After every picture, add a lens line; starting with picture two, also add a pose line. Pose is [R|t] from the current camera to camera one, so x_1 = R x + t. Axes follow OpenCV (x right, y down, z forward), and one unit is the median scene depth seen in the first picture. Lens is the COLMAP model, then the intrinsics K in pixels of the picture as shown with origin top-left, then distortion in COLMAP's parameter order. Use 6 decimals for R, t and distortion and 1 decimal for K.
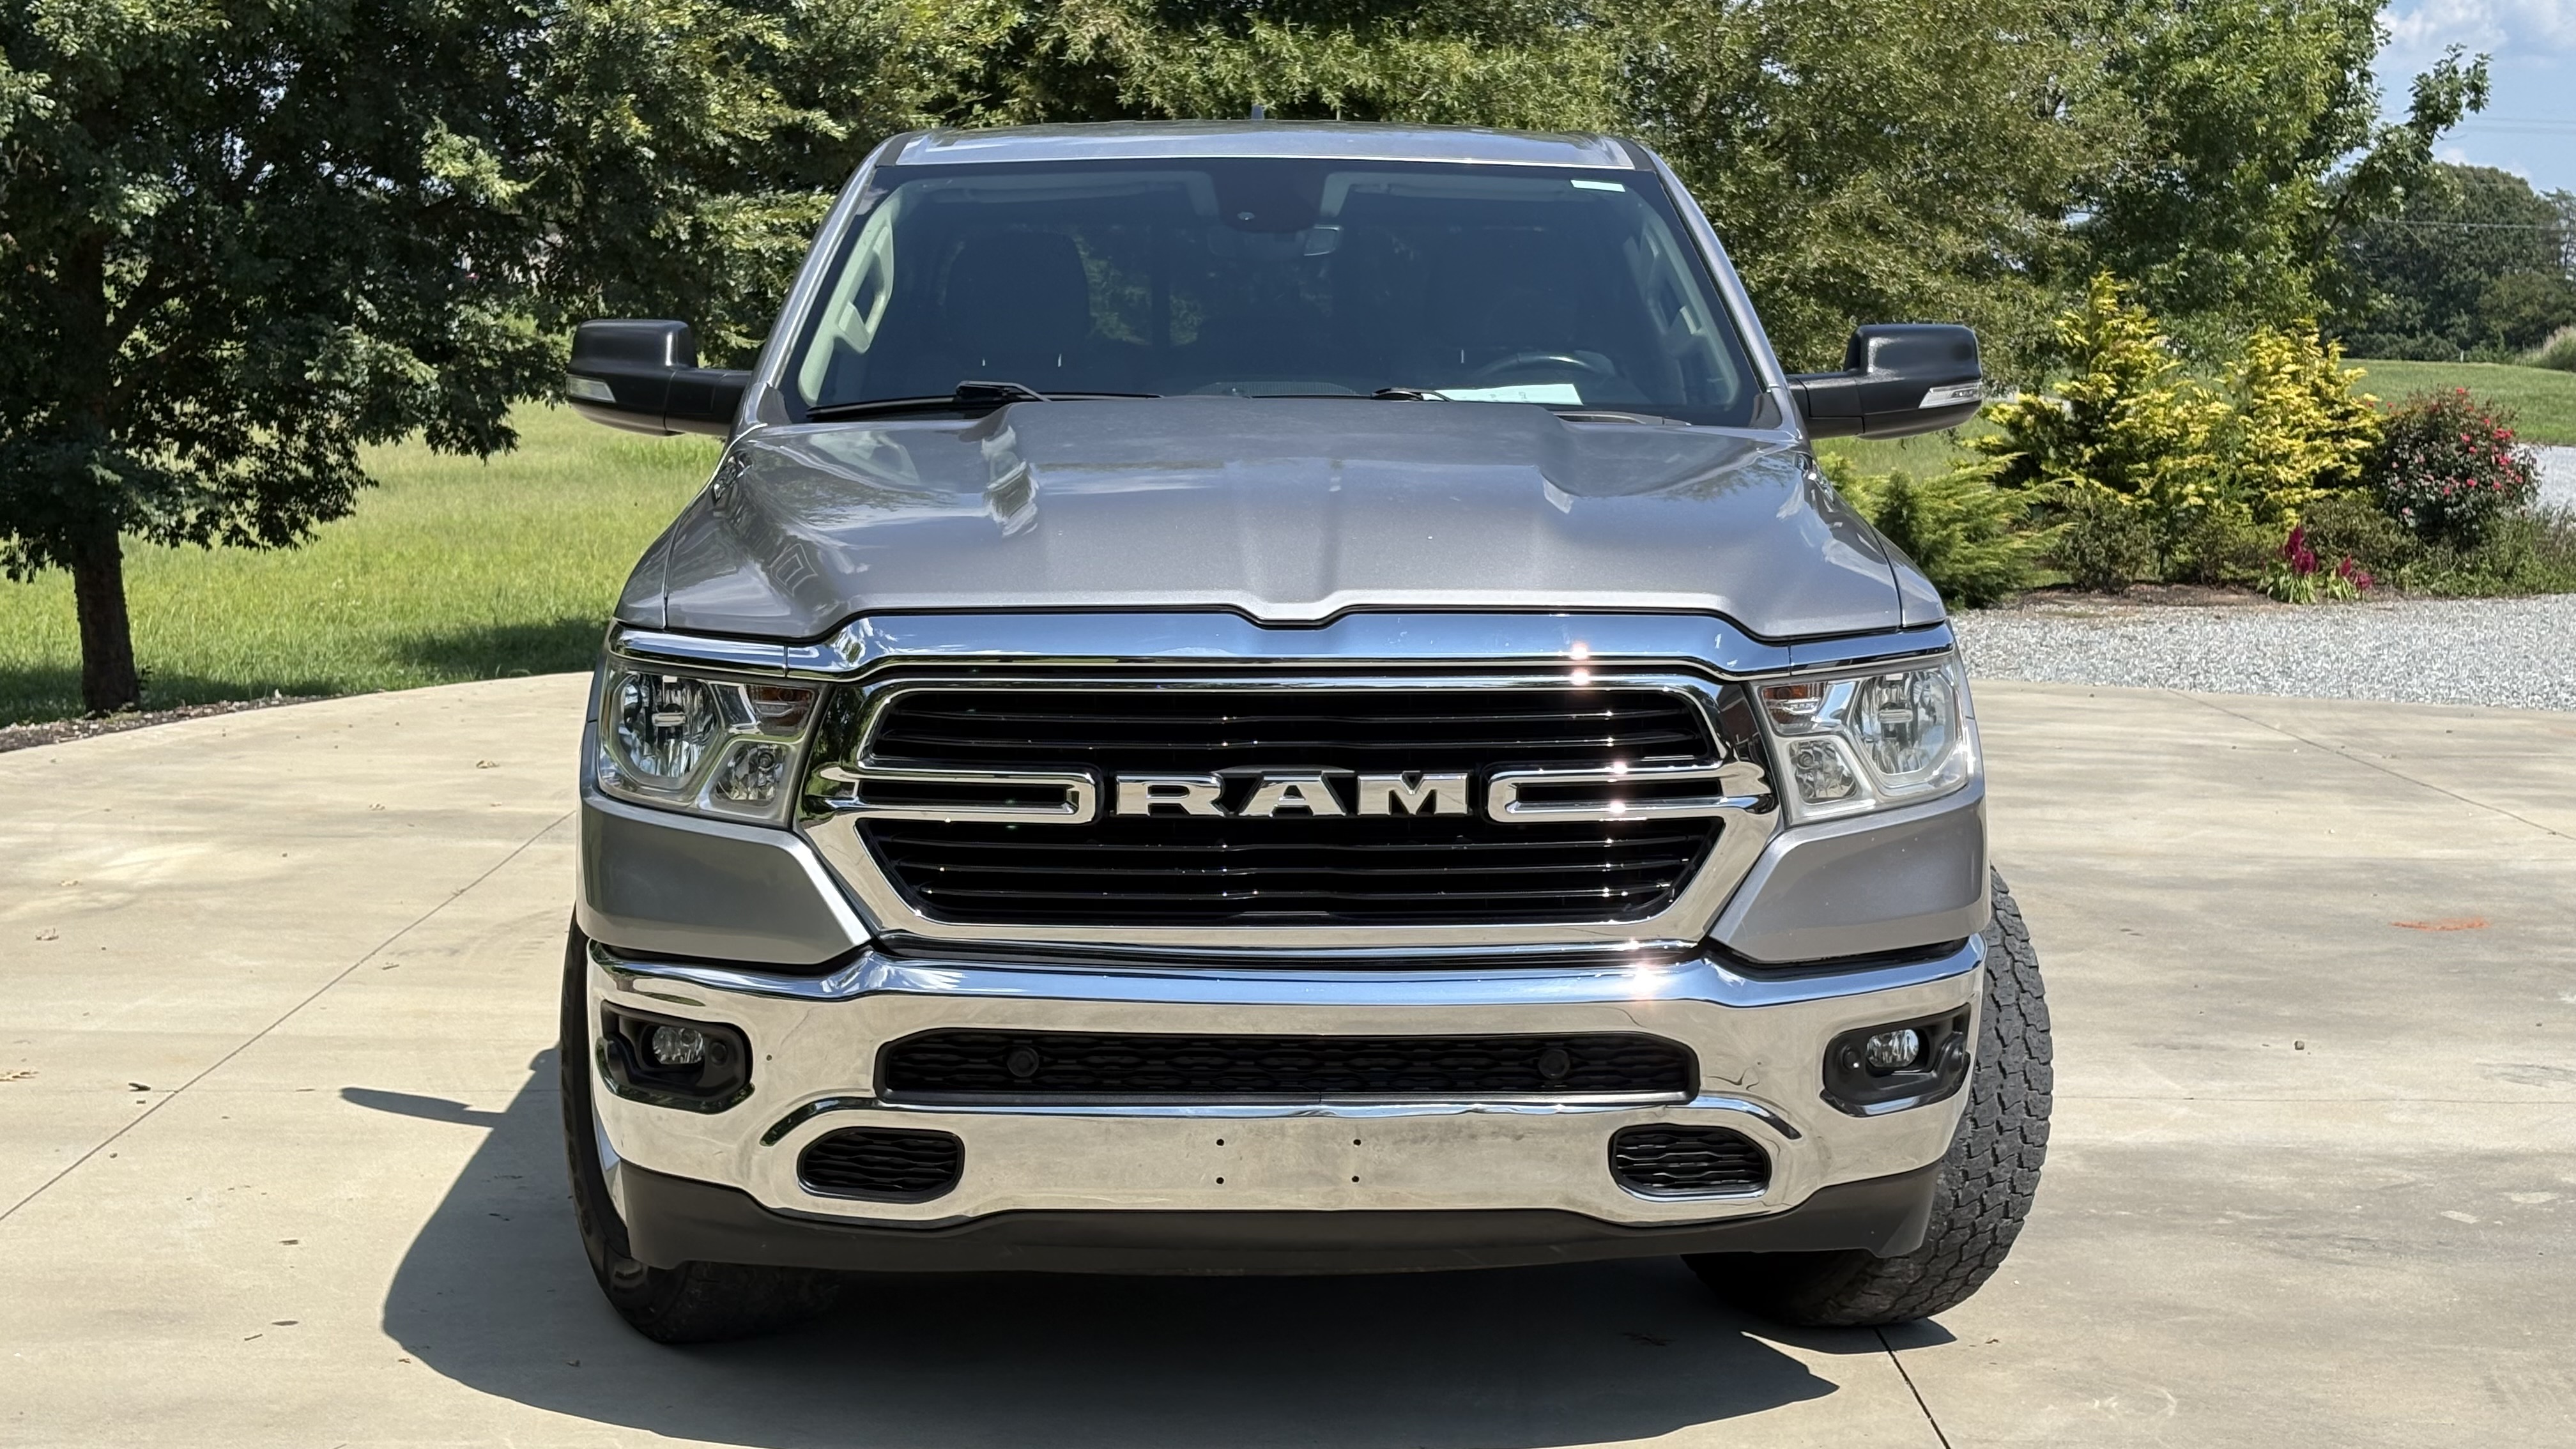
lens RADIAL K [[3941.3, 0, 1284.6], [0, 3941.3, 724.7], [0, 0, 1]] dist [0.135124, 0.000000]
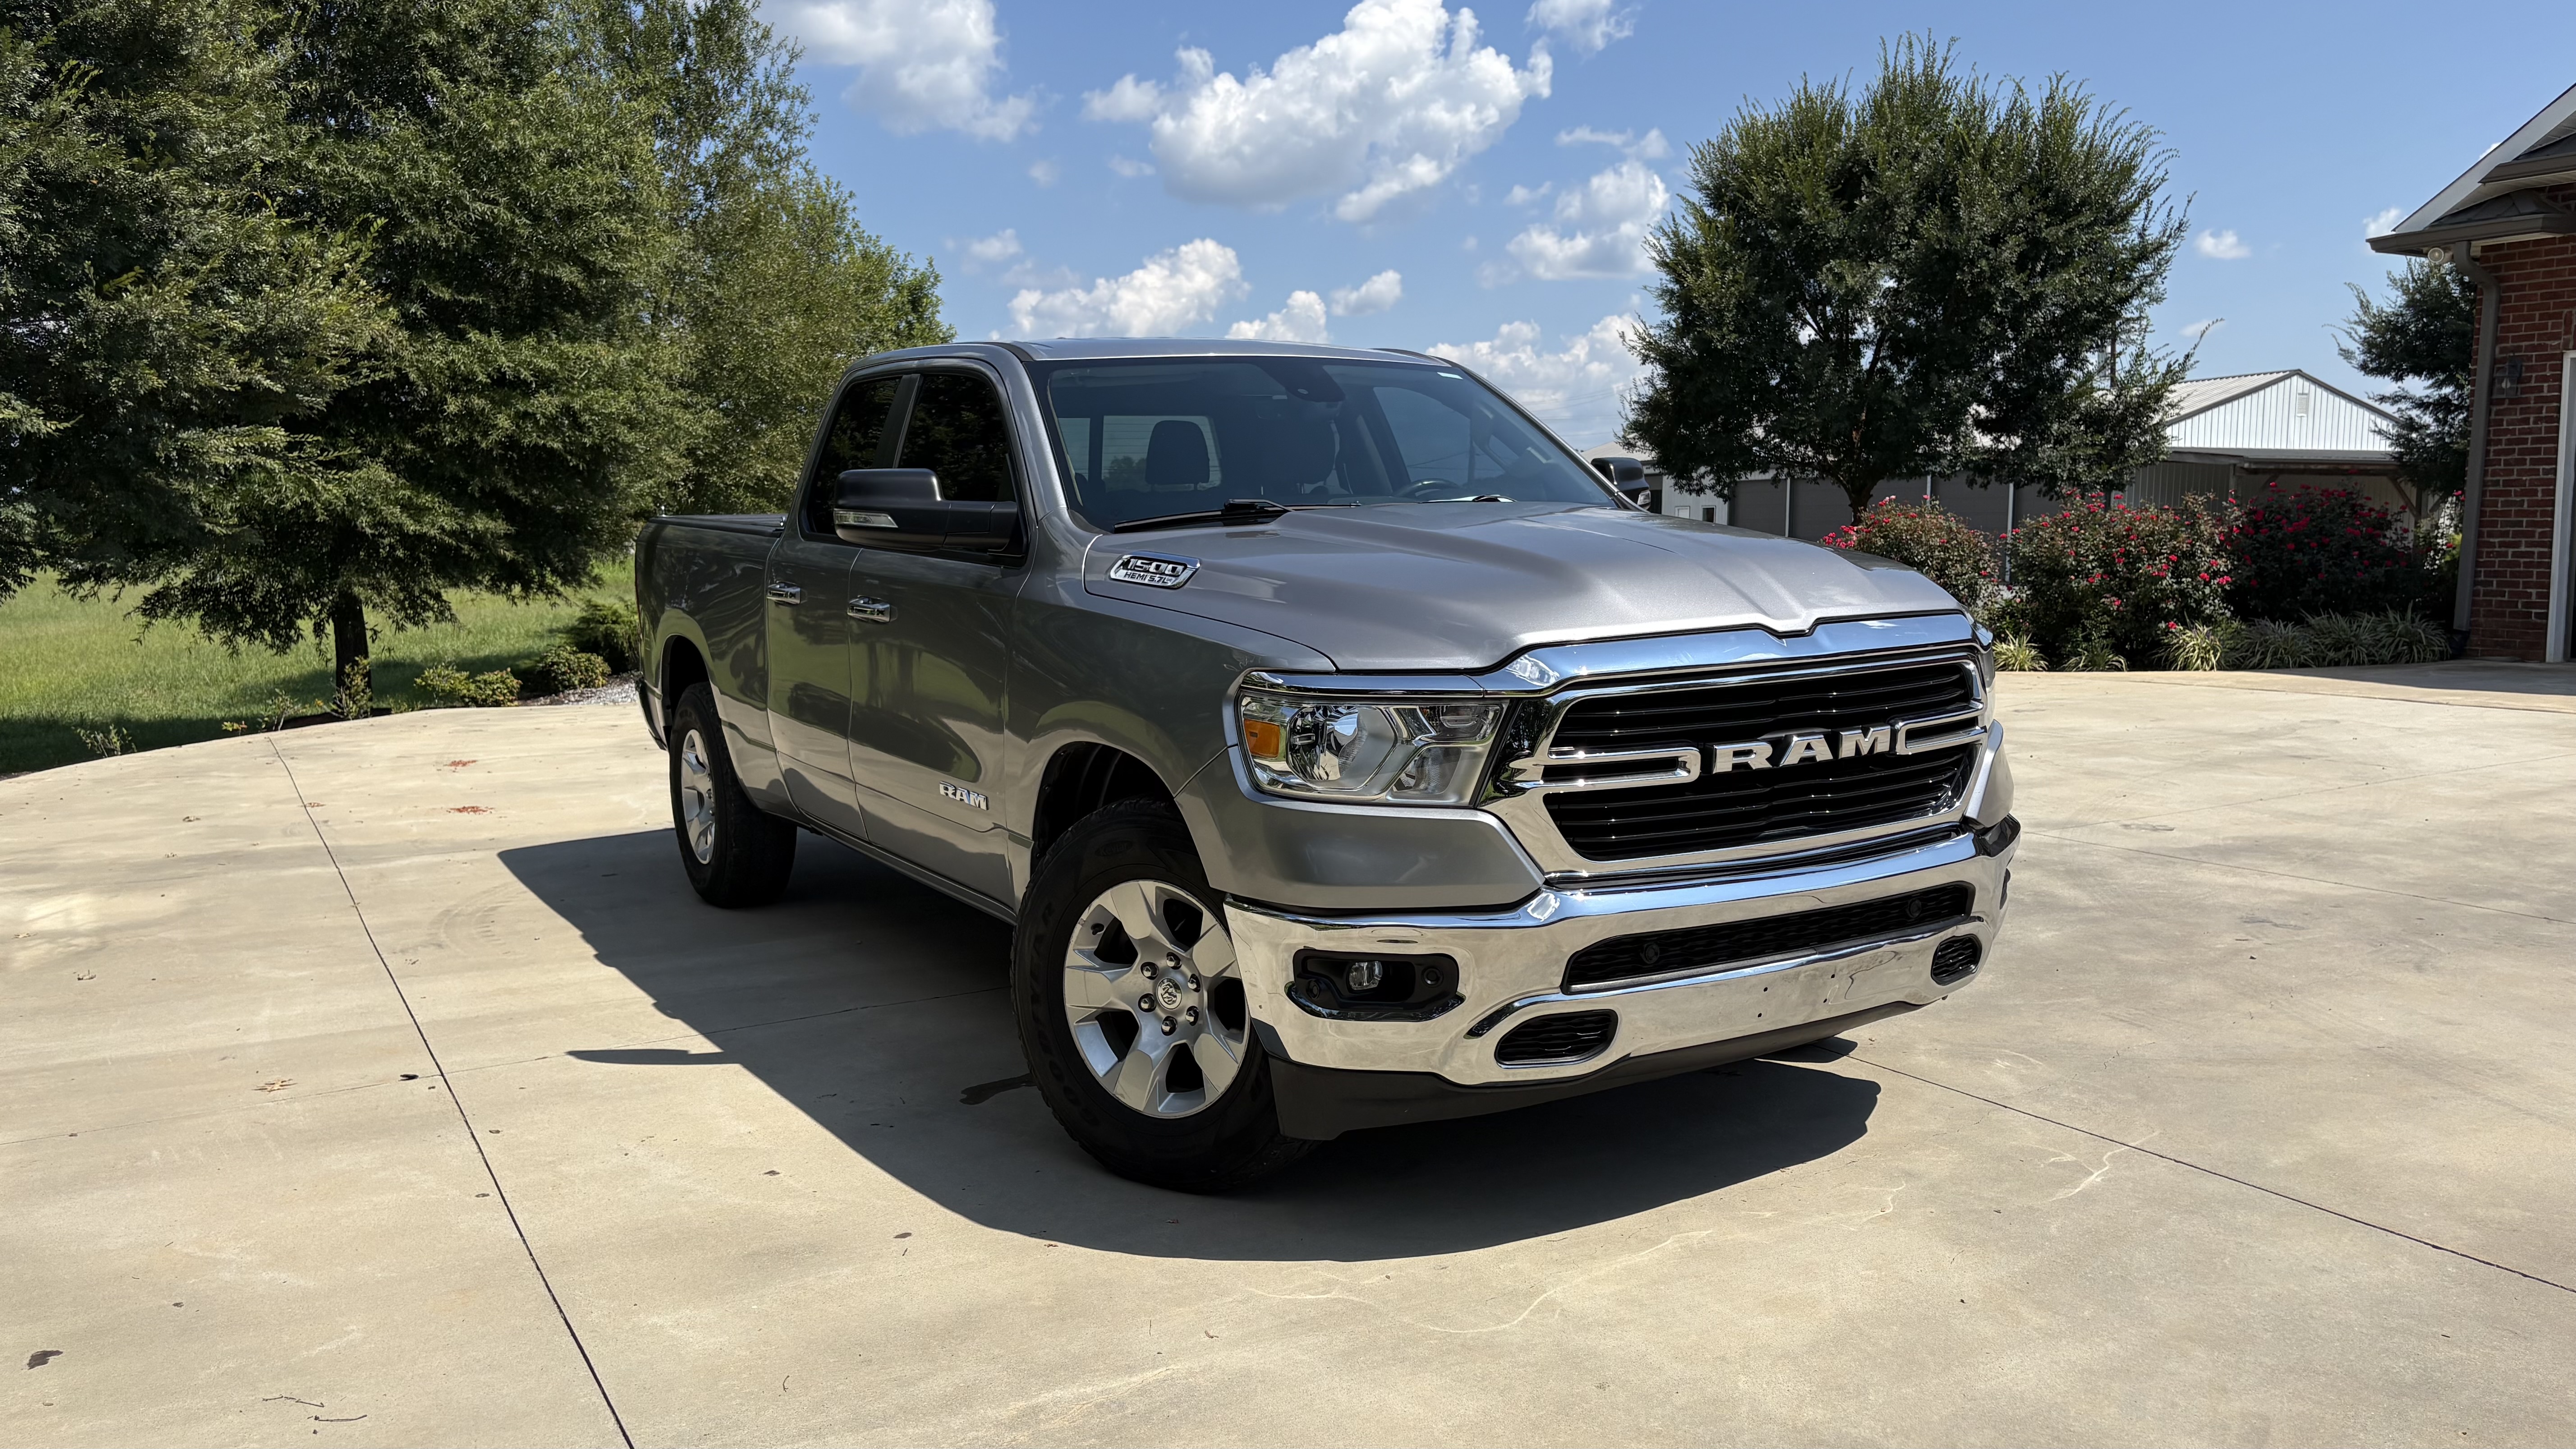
lens RADIAL K [[1986.8, 0, 1298.9], [0, 1986.8, 721.6], [0, 0, 1]] dist [0.039013, -0.001161]
pose [[0.868259, -0.079509, 0.489698, -0.523210], [0.078922, 0.996641, 0.021885, -0.023375], [-0.489793, 0.019646, 0.871617, 0.434117]]
